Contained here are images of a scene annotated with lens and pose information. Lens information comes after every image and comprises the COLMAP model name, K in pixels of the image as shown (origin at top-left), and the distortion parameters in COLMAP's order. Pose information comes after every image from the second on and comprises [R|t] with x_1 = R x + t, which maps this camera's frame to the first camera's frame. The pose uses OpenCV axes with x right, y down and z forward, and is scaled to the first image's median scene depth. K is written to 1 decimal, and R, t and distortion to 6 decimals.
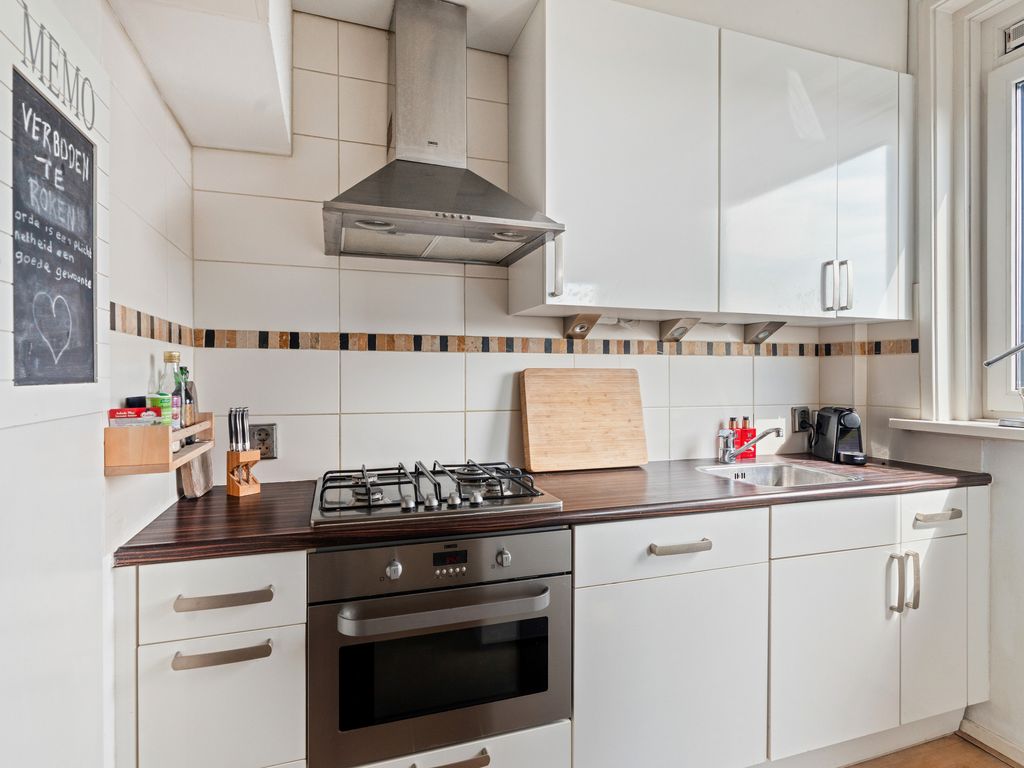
lens RADIAL K [[543.6, 0, 509.1], [0, 543.6, 378.9], [0, 0, 1]] dist [-0.002326, 0.002835]
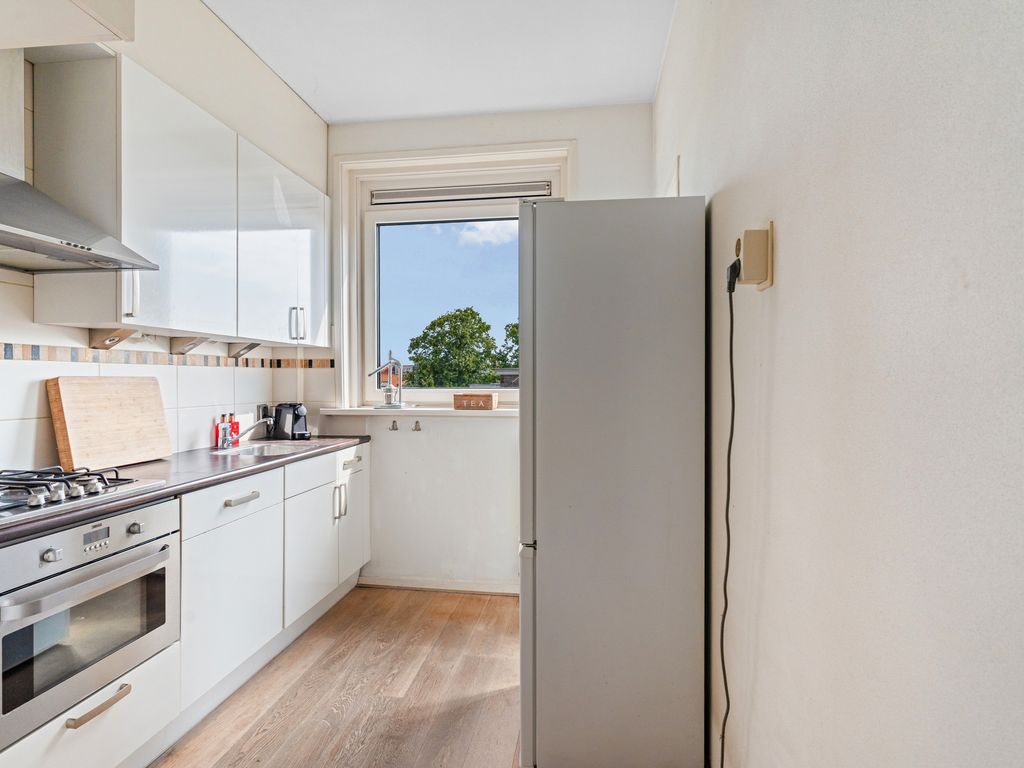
lens RADIAL K [[543.6, 0, 514.3], [0, 543.6, 377.0], [0, 0, 1]] dist [-0.002326, 0.002835]
pose [[0.450564, 0.003384, 0.892738, -0.522923], [0.006871, 0.999950, -0.007258, -0.004759], [-0.892718, 0.009404, 0.450519, -0.253538]]
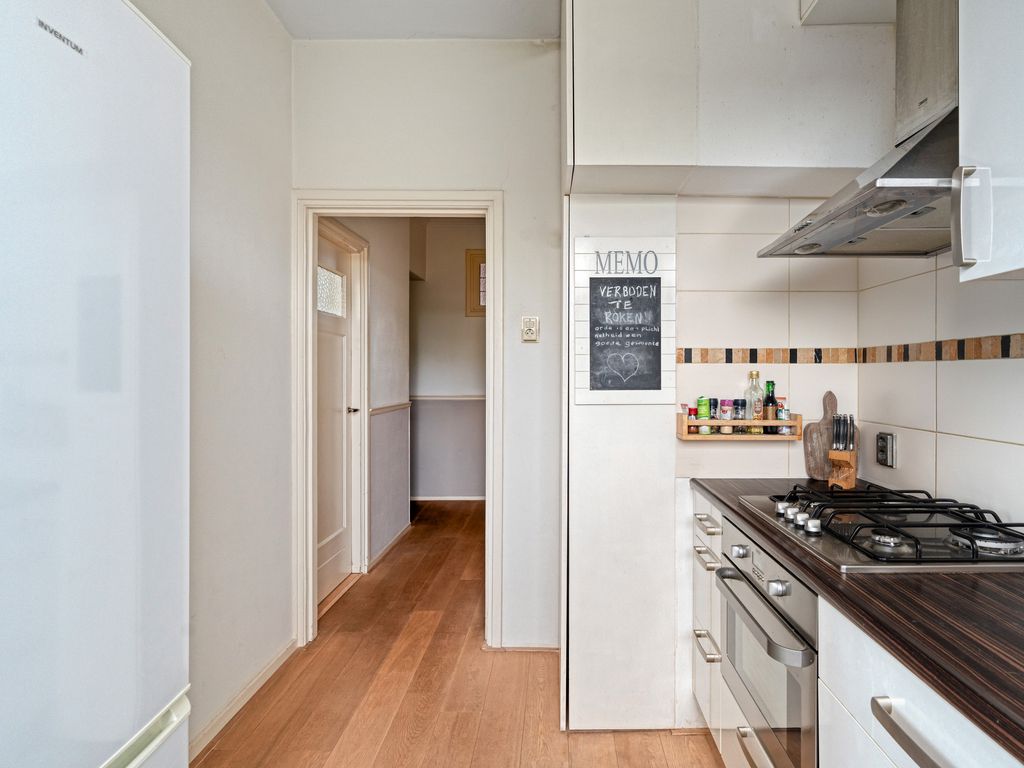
lens RADIAL K [[543.6, 0, 554.8], [0, 543.6, 374.8], [0, 0, 1]] dist [-0.002326, 0.002835]
pose [[-0.315704, -0.002408, -0.948855, 0.703731], [-0.004922, 0.999987, -0.000900, -0.024859], [0.948845, 0.004386, -0.315712, 0.658311]]
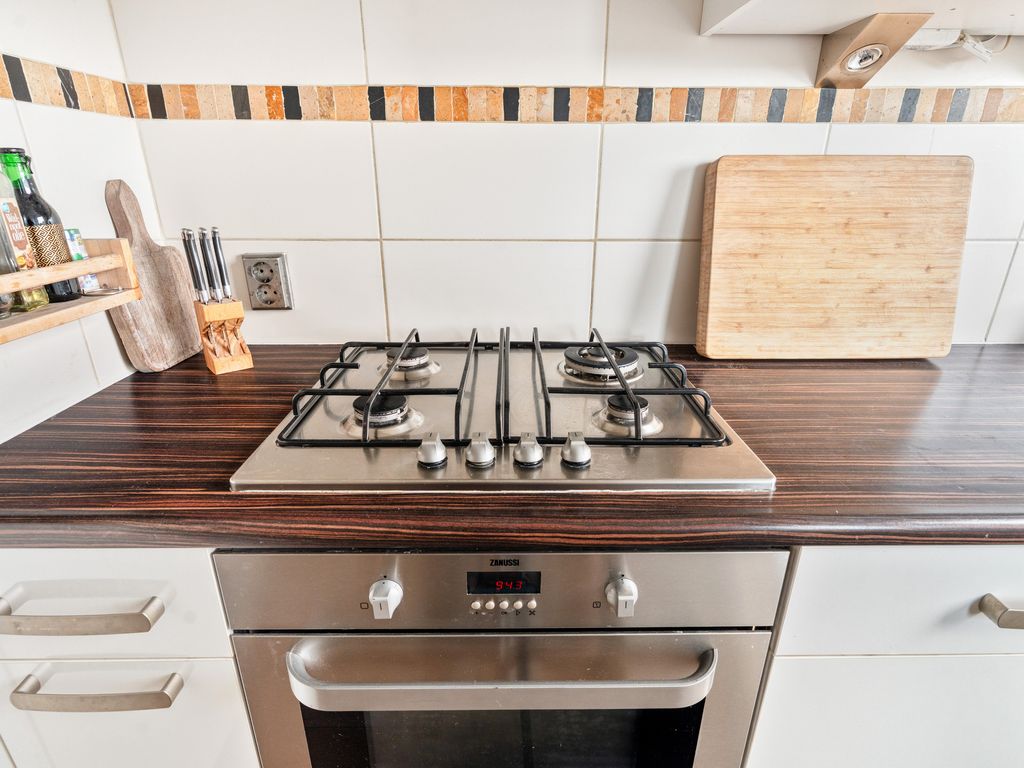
lens RADIAL K [[543.6, 0, 506.5], [0, 543.6, 387.7], [0, 0, 1]] dist [-0.002326, 0.002835]
pose [[0.953943, 0.109963, -0.279109, 0.004464], [-0.003128, 0.933992, 0.357280, 0.002440], [0.299973, -0.339951, 0.891319, 0.436082]]
